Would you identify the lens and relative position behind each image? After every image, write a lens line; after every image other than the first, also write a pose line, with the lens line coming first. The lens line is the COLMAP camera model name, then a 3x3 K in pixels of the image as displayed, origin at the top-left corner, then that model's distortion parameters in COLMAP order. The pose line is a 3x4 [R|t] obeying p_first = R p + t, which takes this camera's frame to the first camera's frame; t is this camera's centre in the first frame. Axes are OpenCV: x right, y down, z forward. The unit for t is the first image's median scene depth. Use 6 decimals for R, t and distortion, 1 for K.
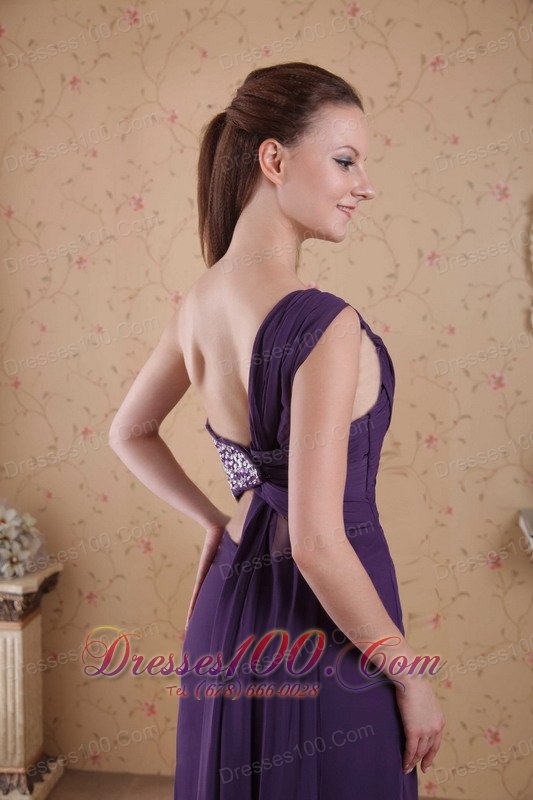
lens RADIAL K [[993.9, 0, 266.5], [0, 993.9, 400.0], [0, 0, 1]] dist [0.109335, 0.024568]
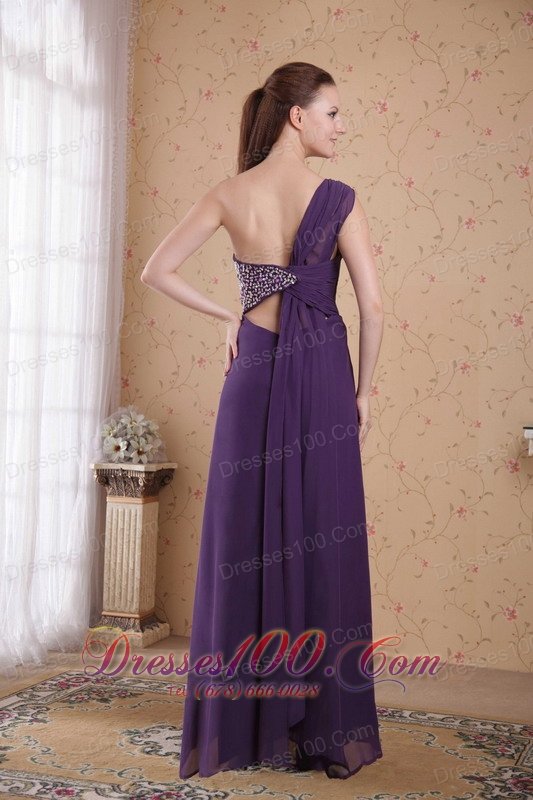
lens RADIAL K [[1221.8, 0, 266.5], [0, 1221.8, 400.0], [0, 0, 1]] dist [0.221956, -0.046998]
pose [[0.983790, 0.039504, -0.174919, 0.186240], [-0.057695, 0.993297, -0.100164, 0.244084], [0.169789, 0.108632, 0.979475, -0.541529]]
